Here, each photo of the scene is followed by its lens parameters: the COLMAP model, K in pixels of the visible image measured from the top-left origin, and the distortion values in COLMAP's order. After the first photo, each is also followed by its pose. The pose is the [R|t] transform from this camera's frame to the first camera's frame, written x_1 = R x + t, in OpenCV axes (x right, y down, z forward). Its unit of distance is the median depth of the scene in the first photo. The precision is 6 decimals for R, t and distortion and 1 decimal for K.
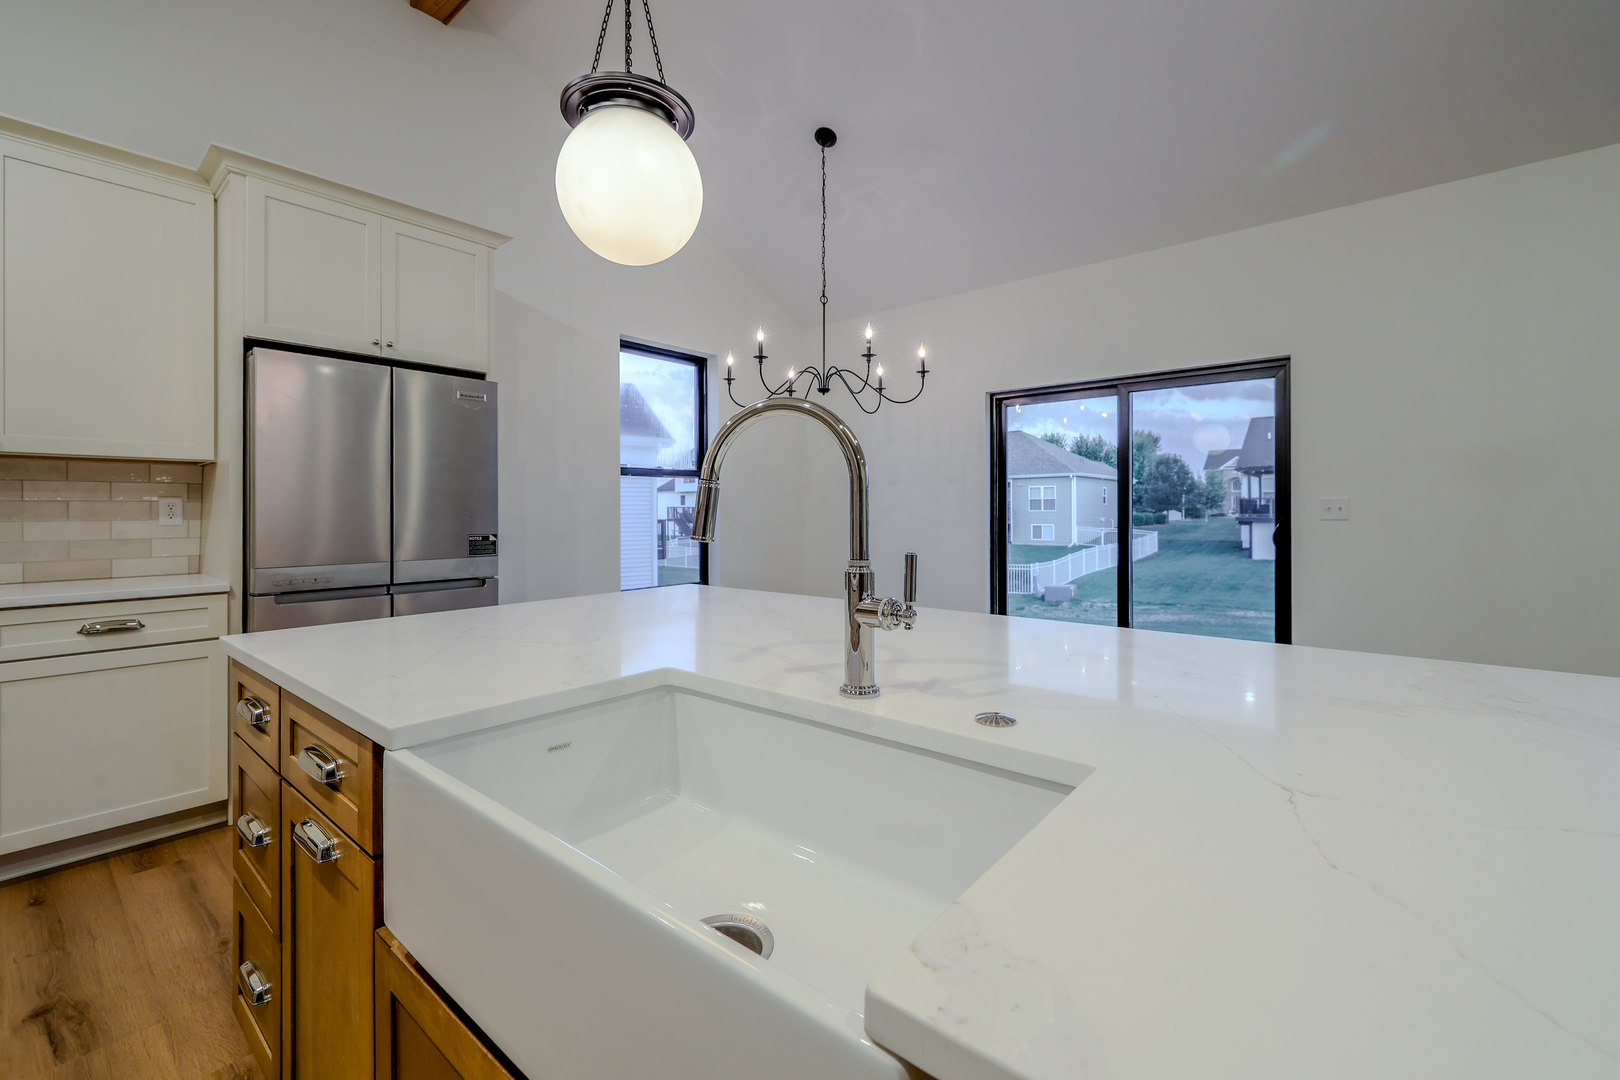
lens RADIAL K [[688.8, 0, 802.9], [0, 688.8, 518.3], [0, 0, 1]] dist [-0.000661, -0.000217]
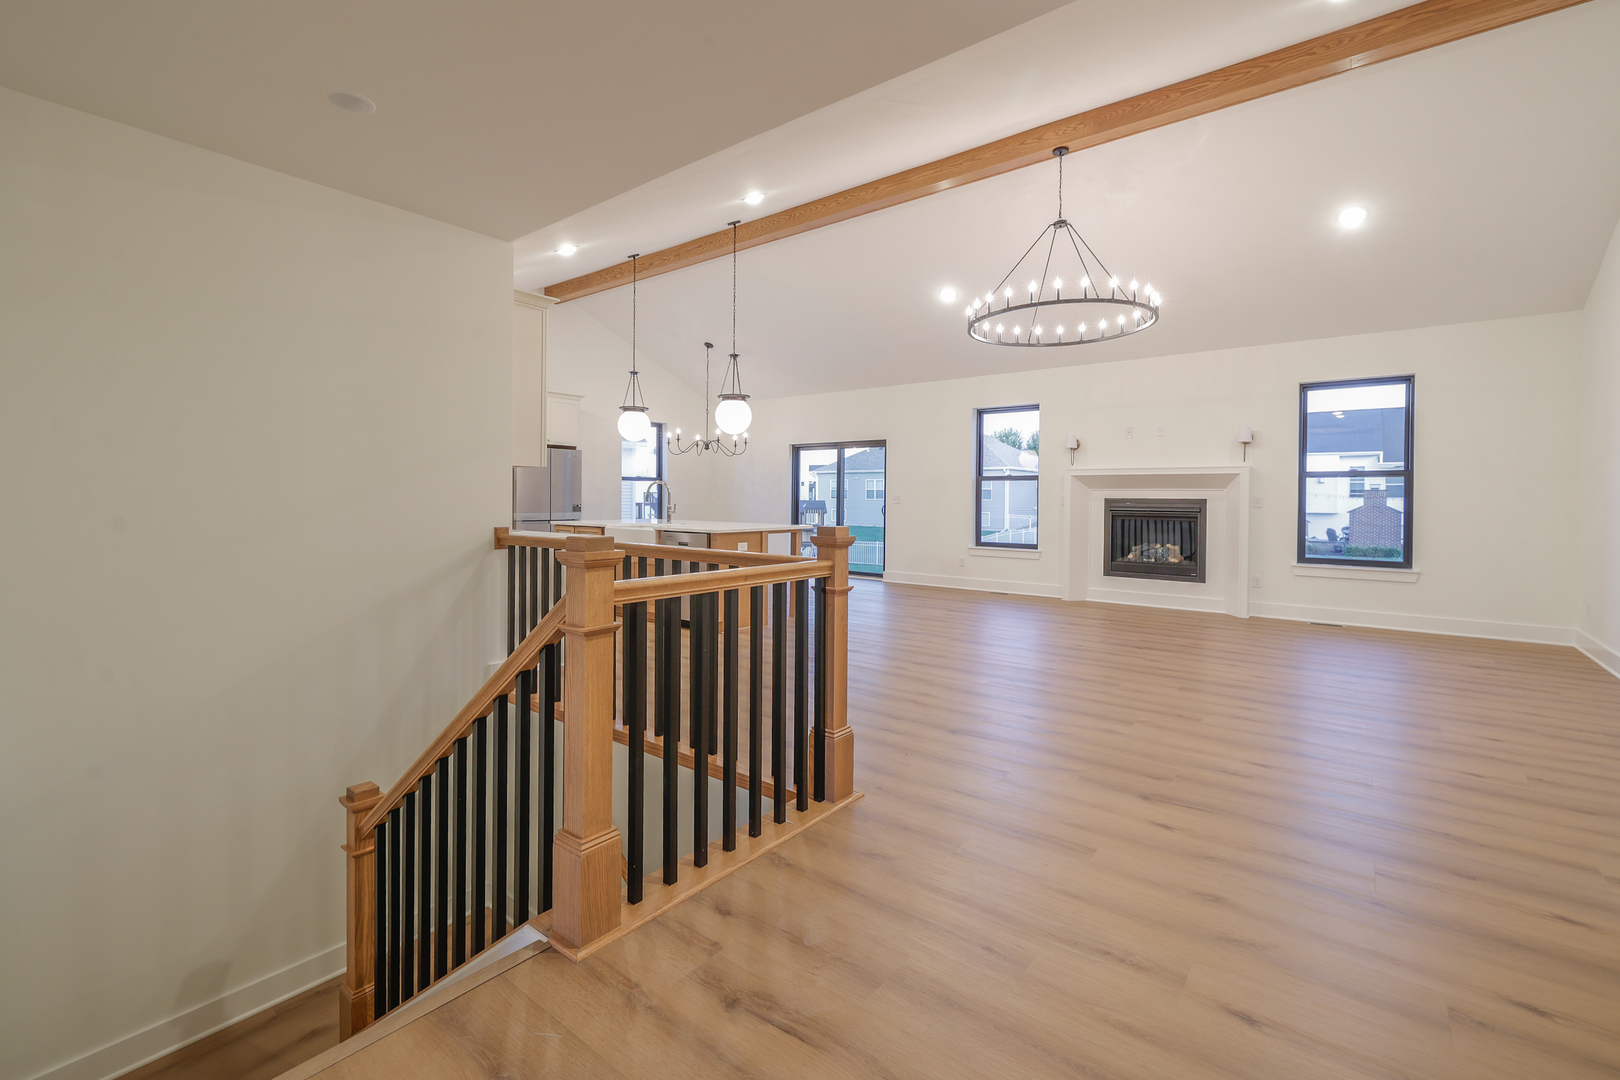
lens RADIAL K [[696.7, 0, 806.4], [0, 696.7, 509.7], [0, 0, 1]] dist [-0.001406, -0.000322]
pose [[0.999364, 0.010307, 0.034130, 0.229734], [-0.010506, 0.999929, 0.005661, 0.010979], [-0.034069, -0.006016, 0.999401, -1.135428]]
